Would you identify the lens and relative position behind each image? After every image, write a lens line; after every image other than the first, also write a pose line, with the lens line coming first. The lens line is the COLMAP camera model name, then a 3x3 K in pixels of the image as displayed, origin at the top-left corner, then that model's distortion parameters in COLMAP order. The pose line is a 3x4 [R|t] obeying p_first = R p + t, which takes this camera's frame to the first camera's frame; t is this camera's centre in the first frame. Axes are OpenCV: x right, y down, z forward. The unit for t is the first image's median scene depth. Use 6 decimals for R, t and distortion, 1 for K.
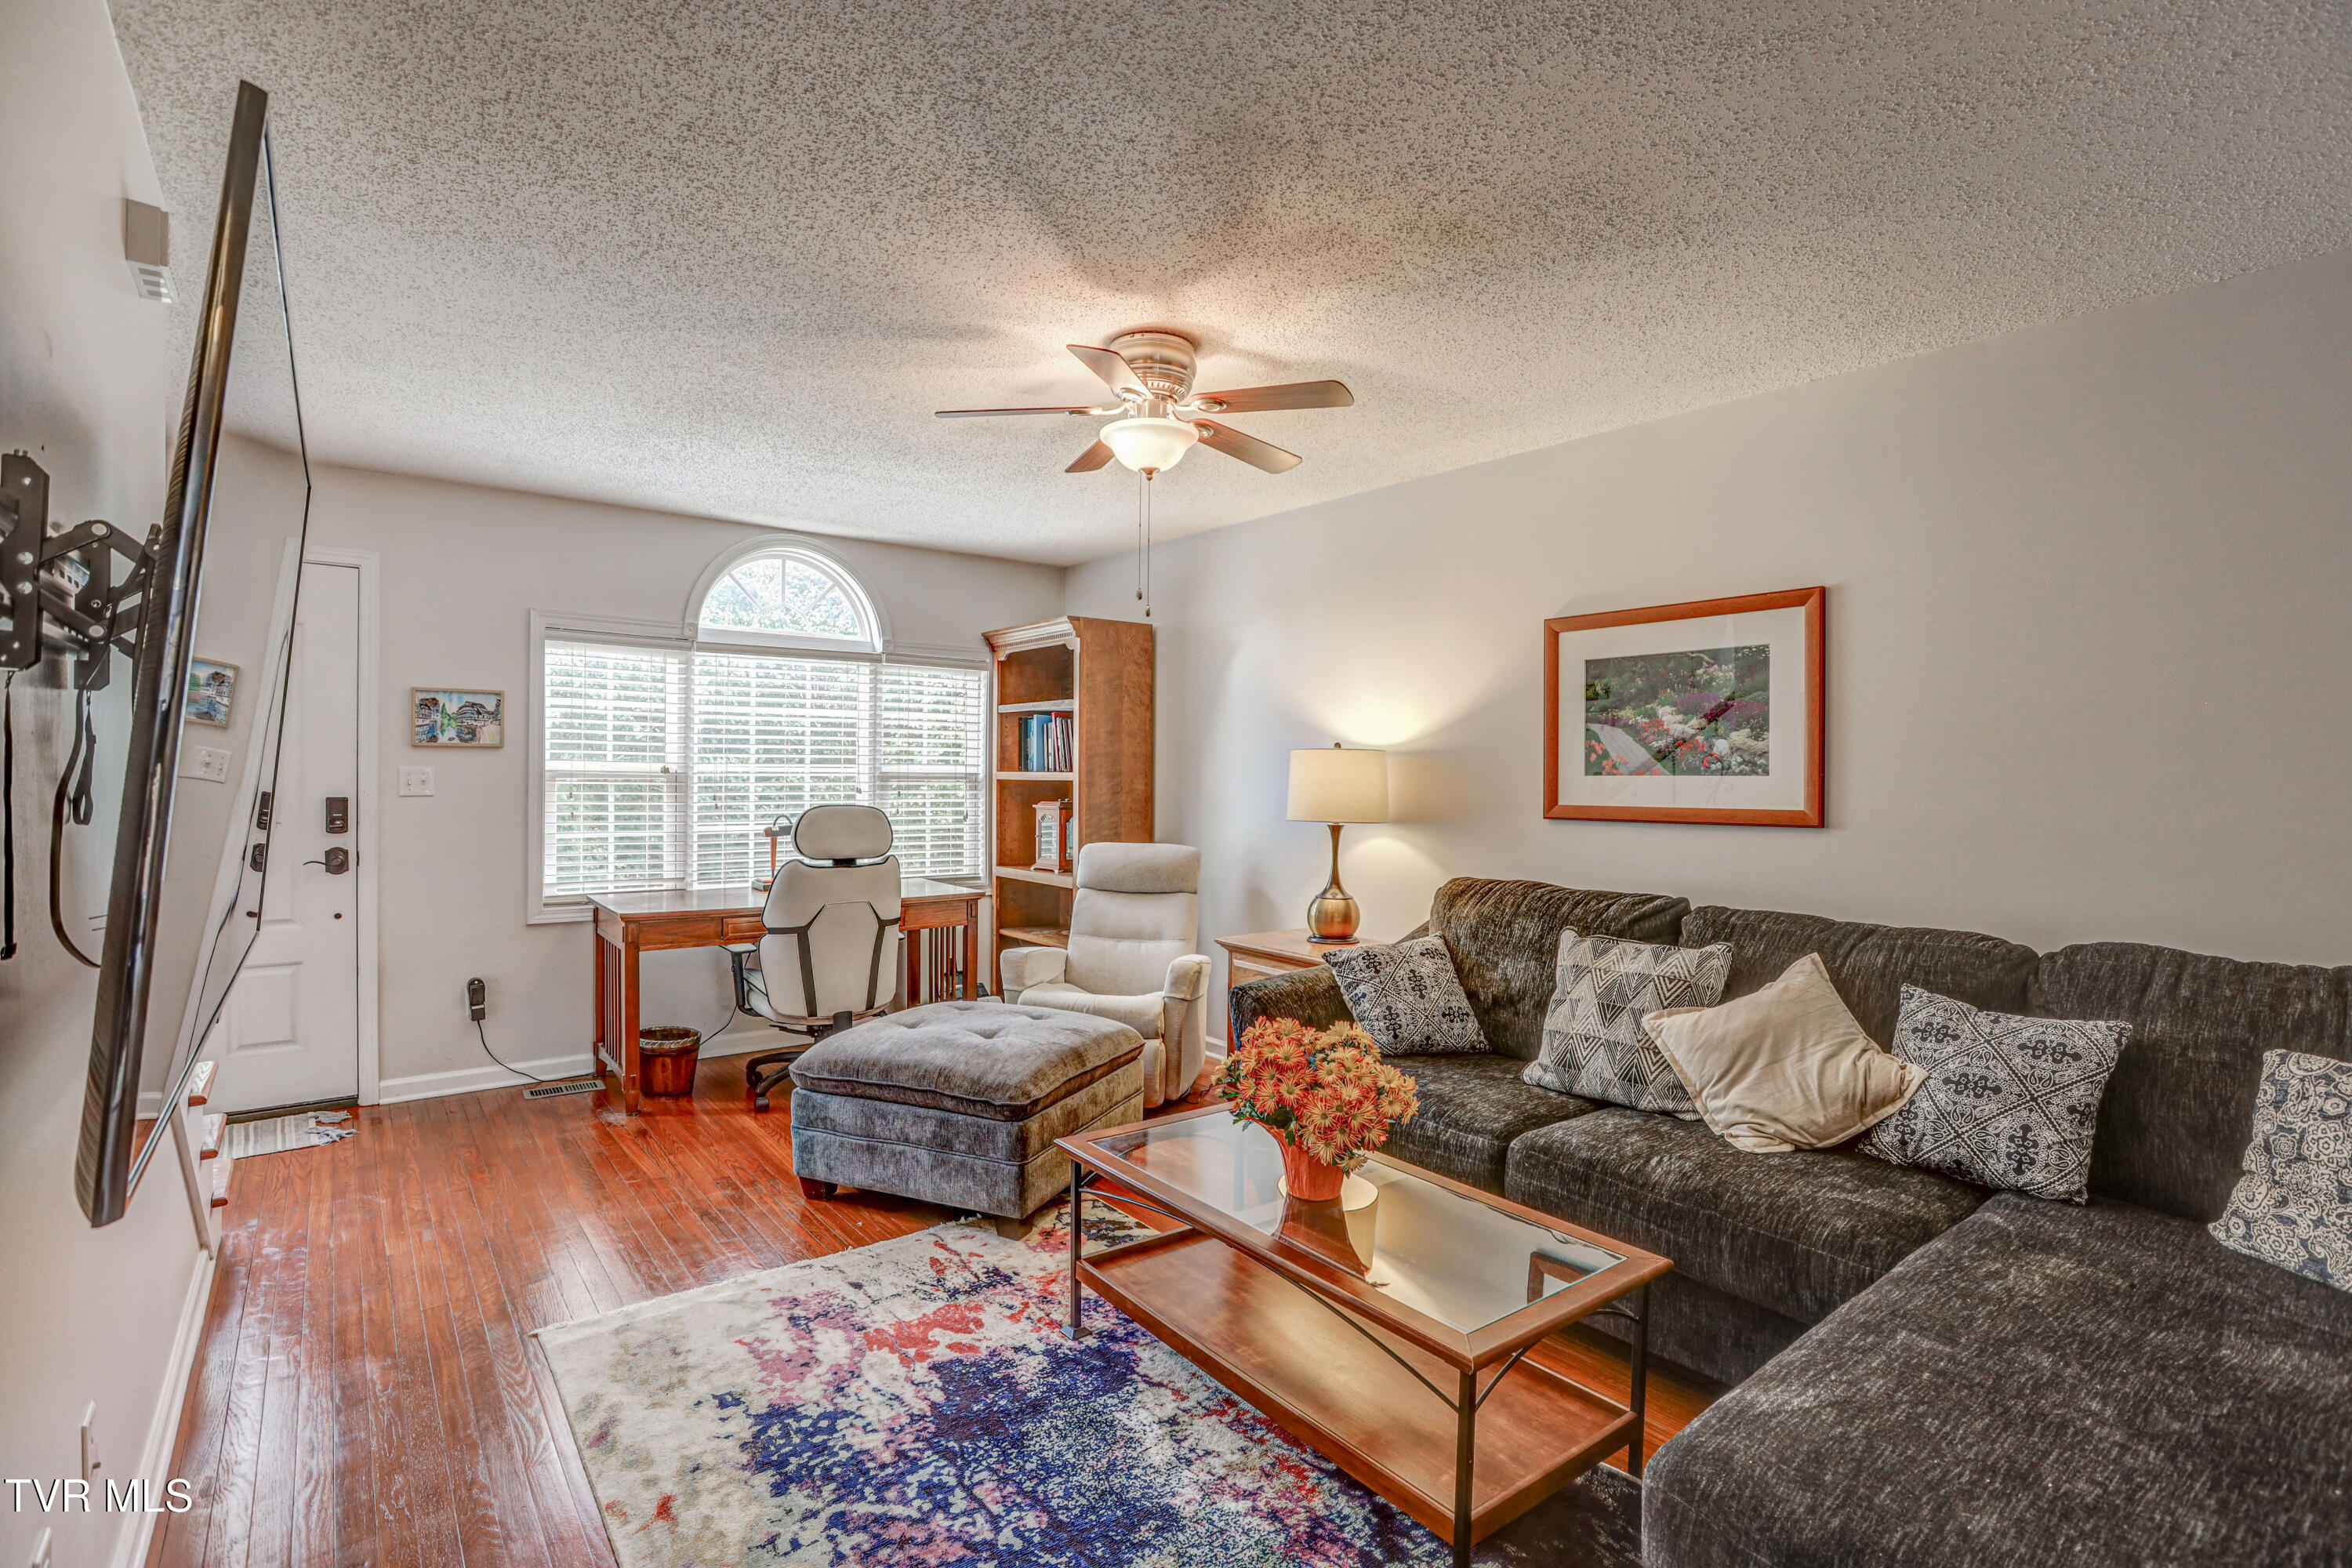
lens RADIAL K [[1077.6, 0, 1180.5], [0, 1077.6, 768.5], [0, 0, 1]] dist [-0.044878, 0.010767]
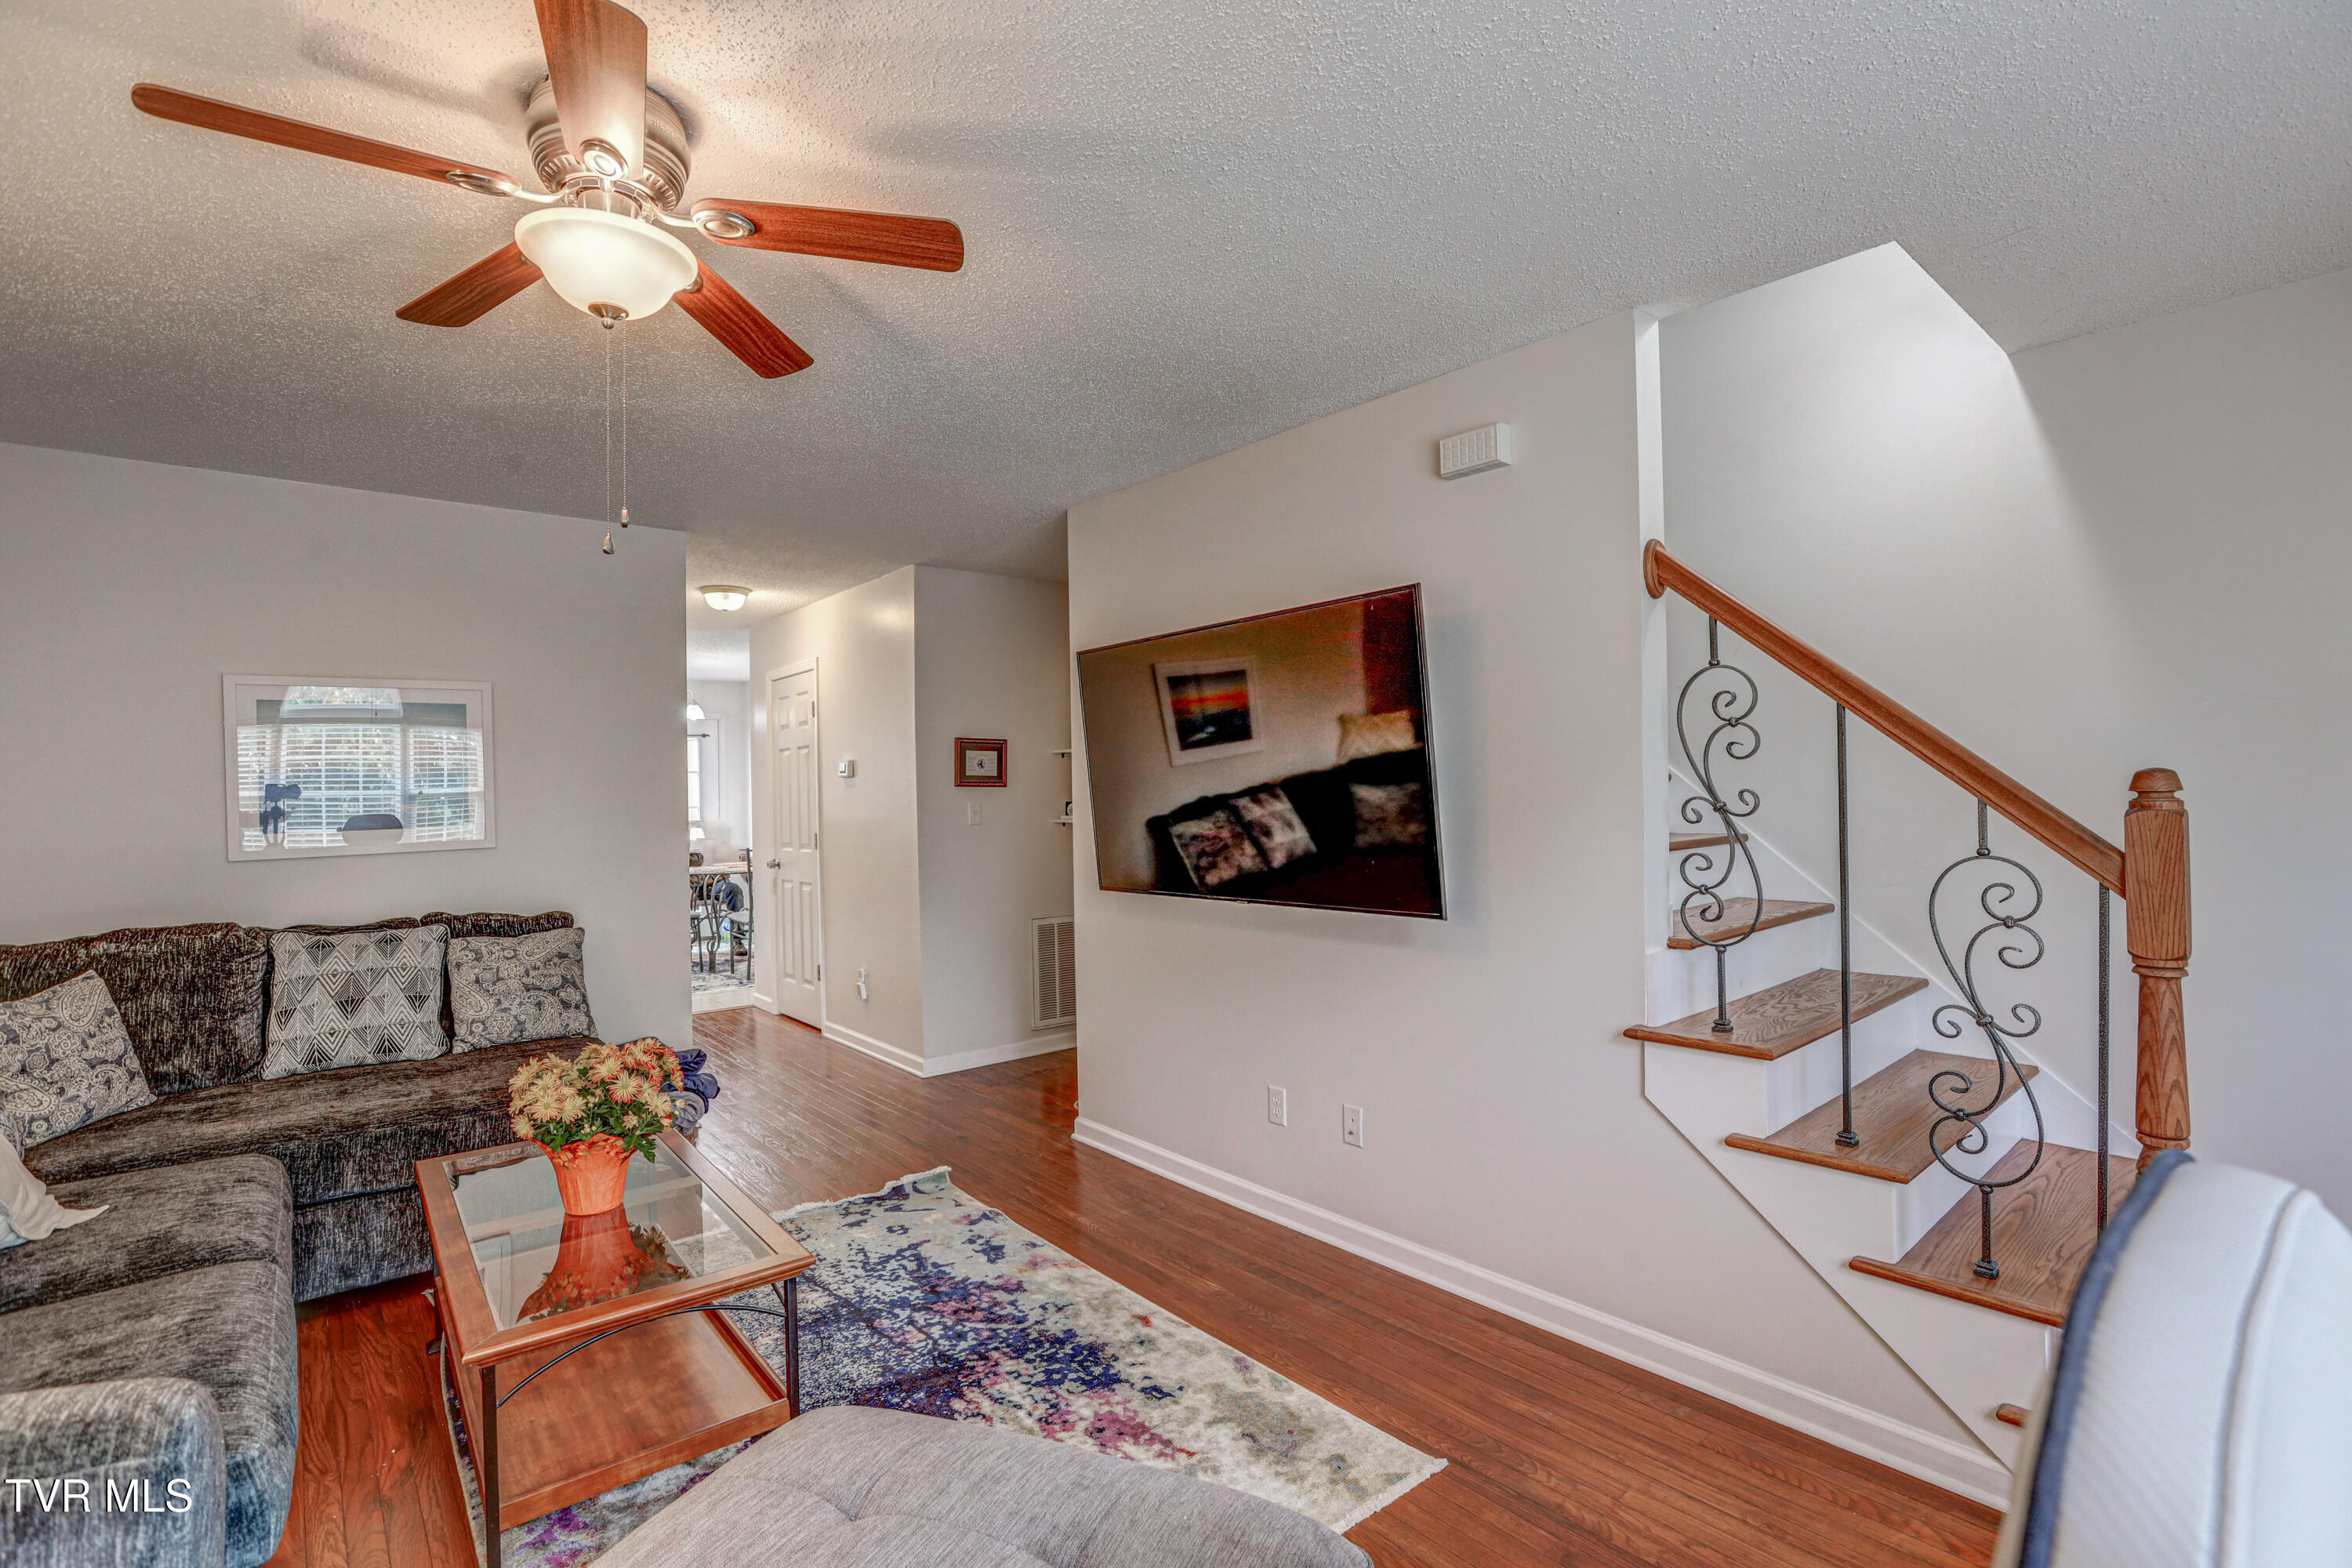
lens RADIAL K [[1077.6, 0, 1175.6], [0, 1077.6, 786.1], [0, 0, 1]] dist [-0.044878, 0.010767]
pose [[-0.999743, 0.005444, -0.022013, -0.402612], [0.005465, 0.999985, -0.000874, -0.011810], [0.022008, -0.000994, -0.999757, 1.945901]]
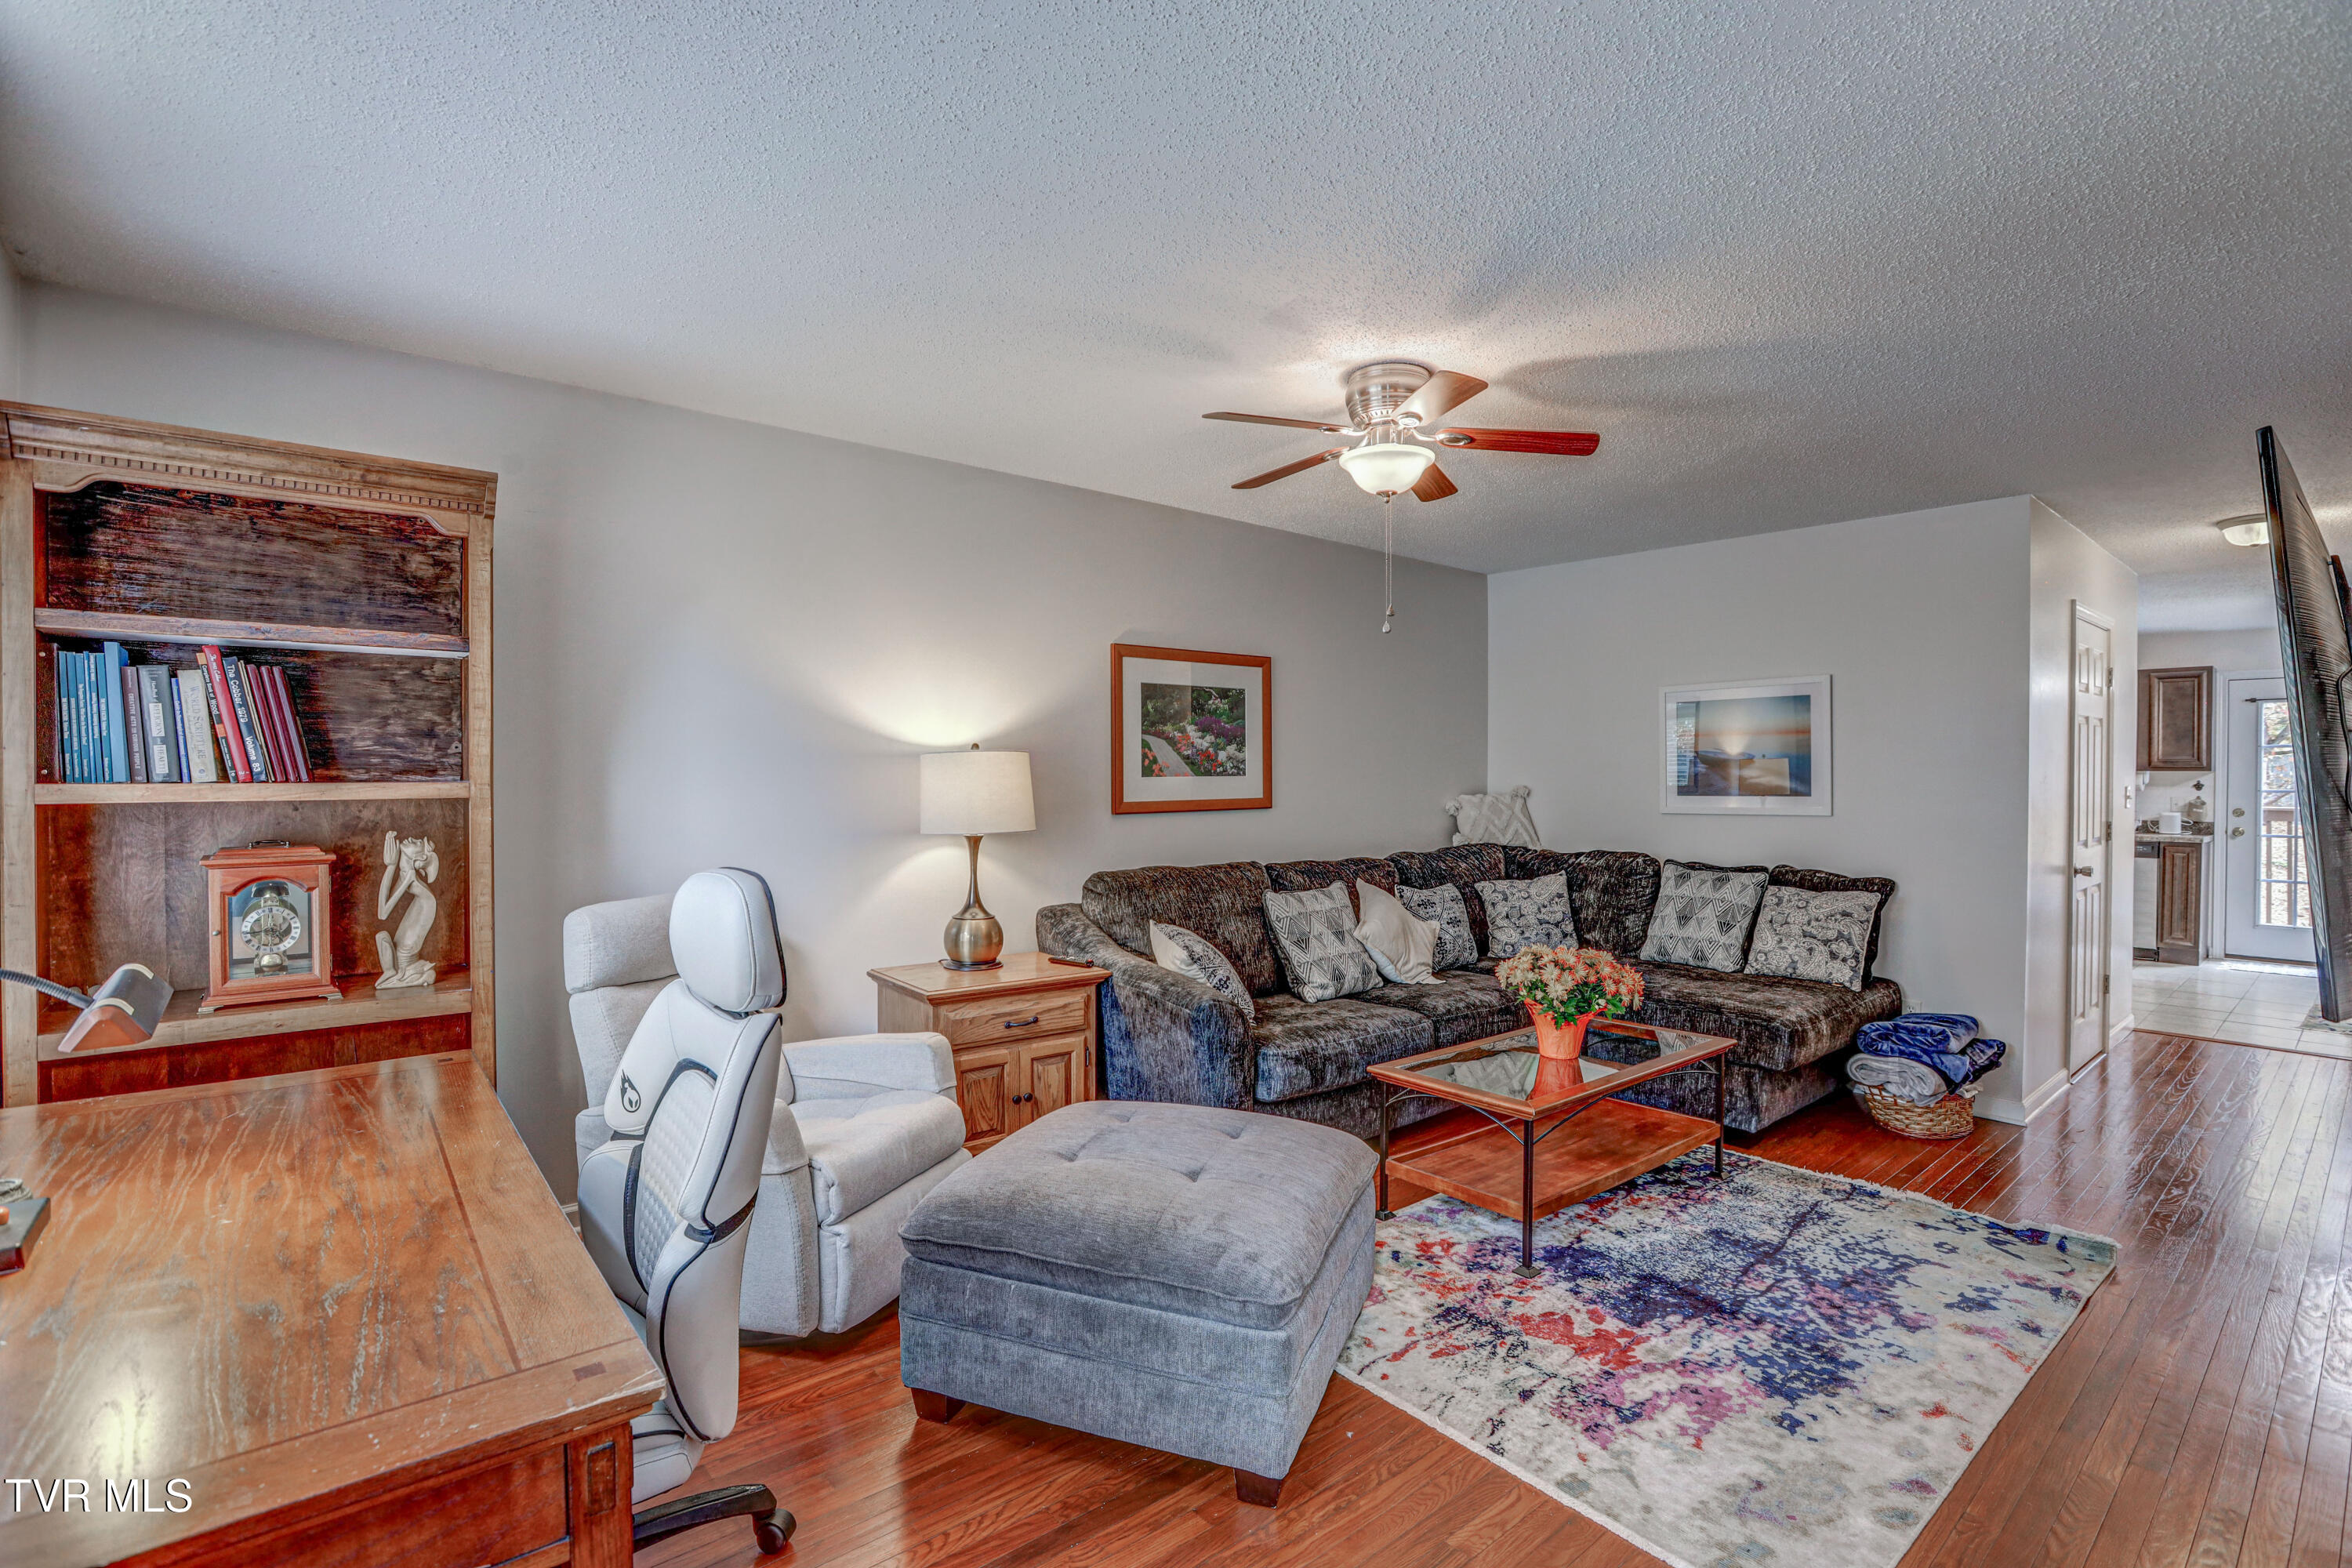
lens RADIAL K [[1077.6, 0, 1166.4], [0, 1077.6, 786.5], [0, 0, 1]] dist [-0.044878, 0.010767]
pose [[-0.011712, -0.021584, 0.999698, -1.303774], [-0.003016, 0.999763, 0.021550, -0.014352], [-0.999927, -0.002762, -0.011774, 1.496578]]
